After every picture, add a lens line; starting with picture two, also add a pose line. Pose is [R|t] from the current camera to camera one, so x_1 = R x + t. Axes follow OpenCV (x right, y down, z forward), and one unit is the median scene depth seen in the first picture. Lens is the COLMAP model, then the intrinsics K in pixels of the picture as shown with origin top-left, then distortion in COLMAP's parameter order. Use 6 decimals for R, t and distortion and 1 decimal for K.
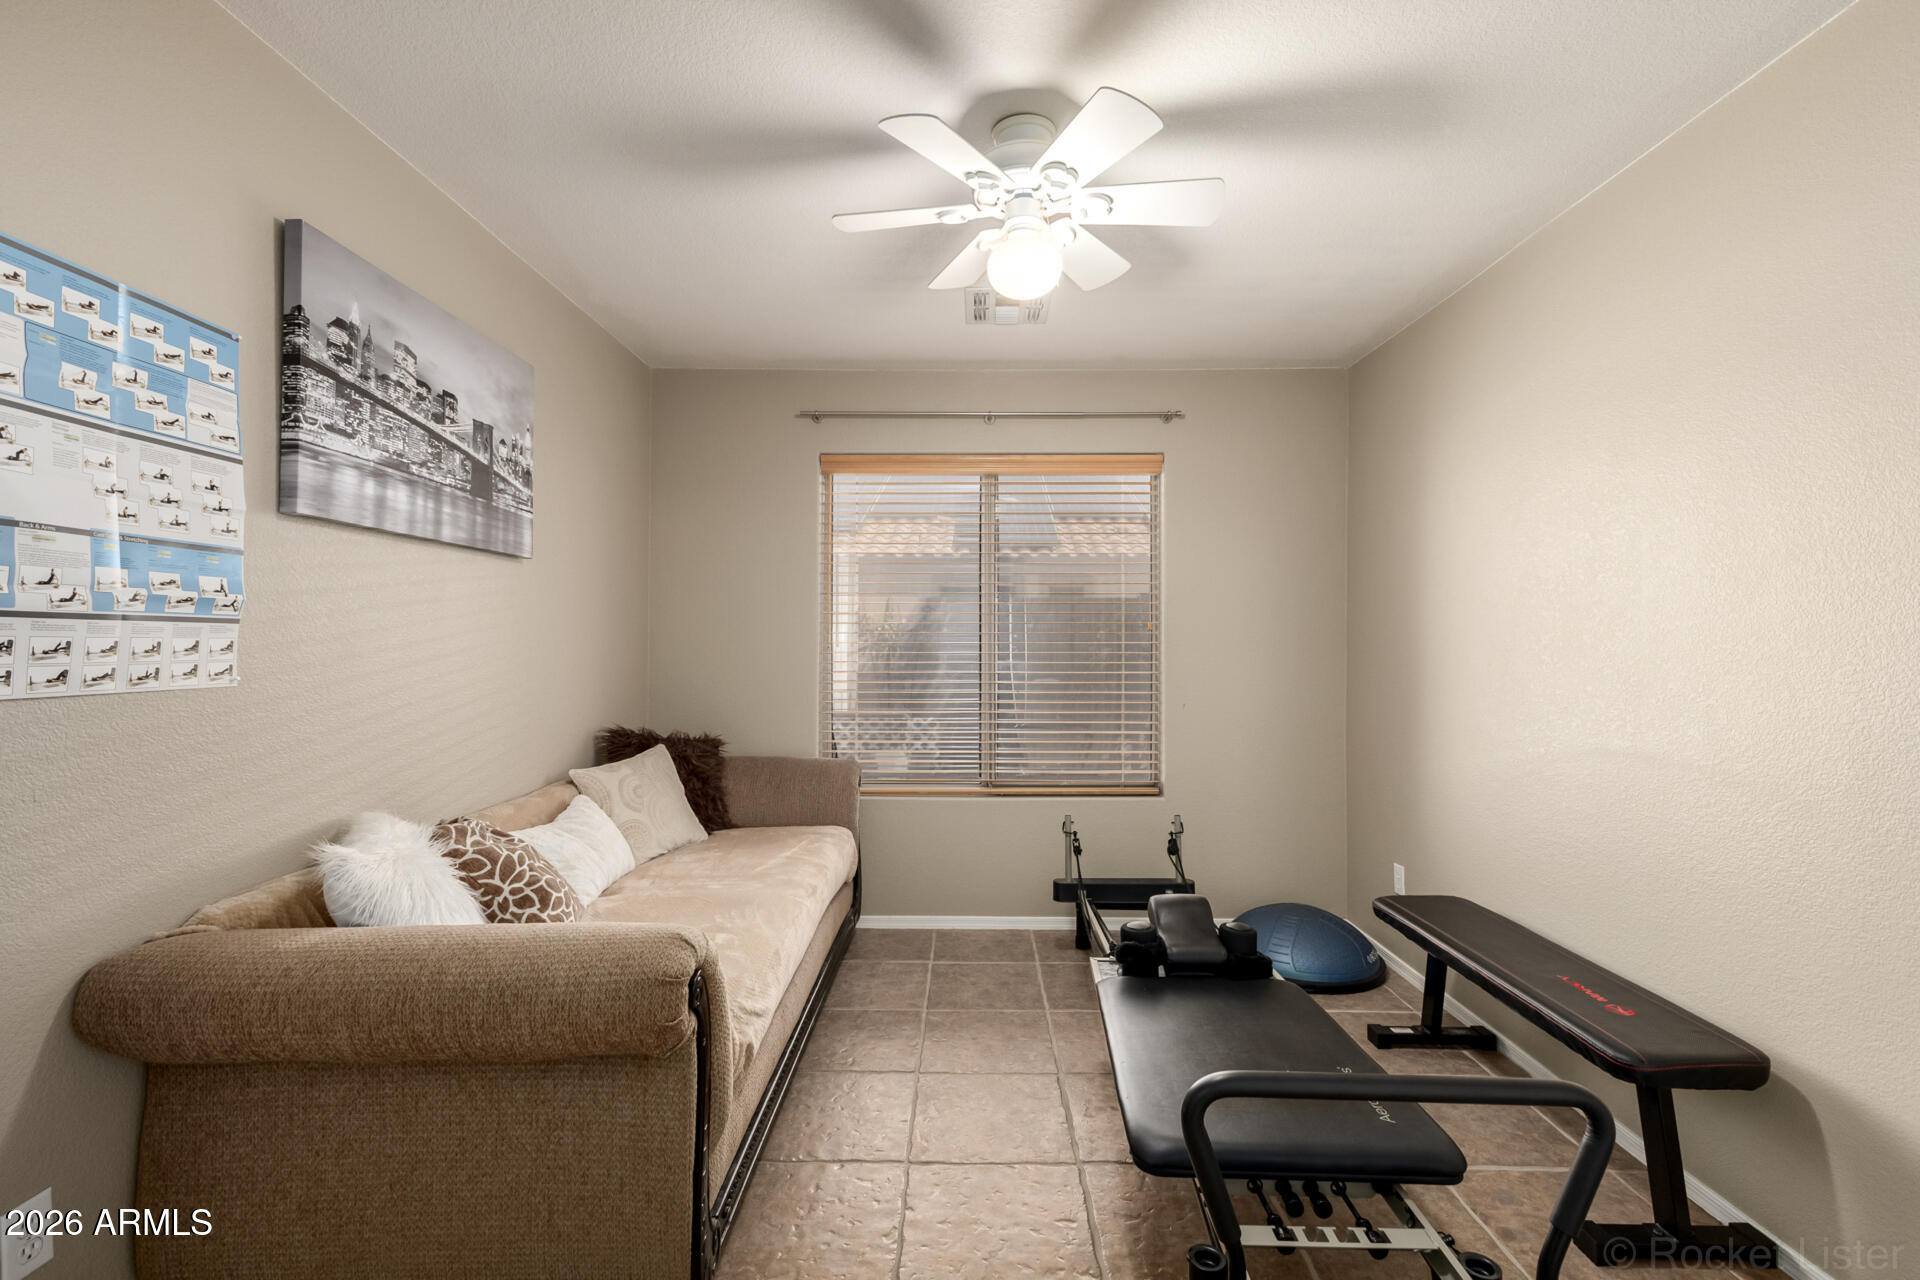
lens RADIAL K [[837.1, 0, 957.8], [0, 837.1, 639.1], [0, 0, 1]] dist [0.011609, -0.000832]
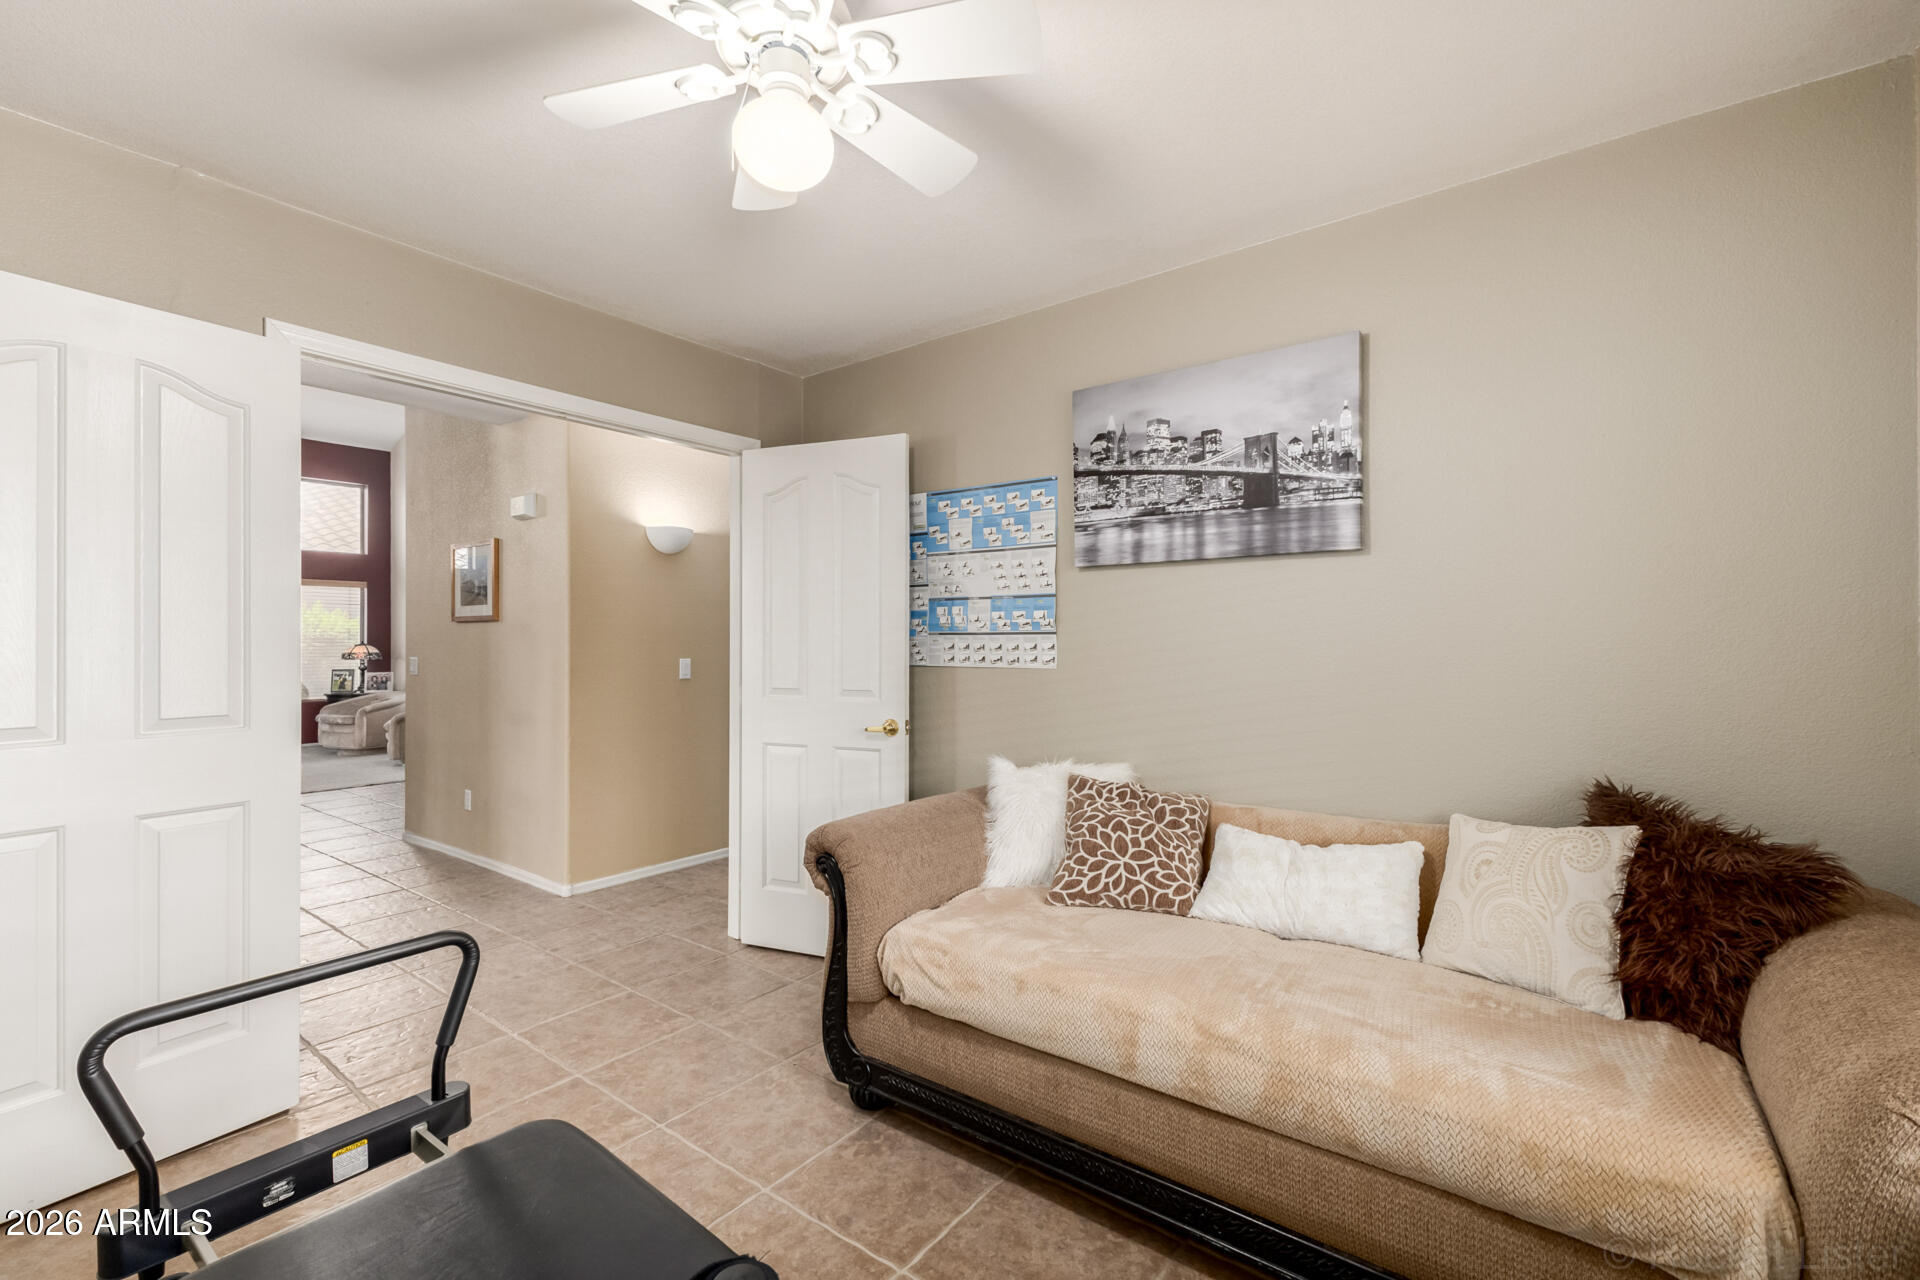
lens RADIAL K [[837.1, 0, 962.0], [0, 837.1, 646.2], [0, 0, 1]] dist [0.011609, -0.000832]
pose [[-0.597148, -0.001707, -0.802129, 0.589062], [0.002354, 0.999990, -0.003881, 0.011177], [0.802128, -0.004206, -0.597138, 1.568638]]
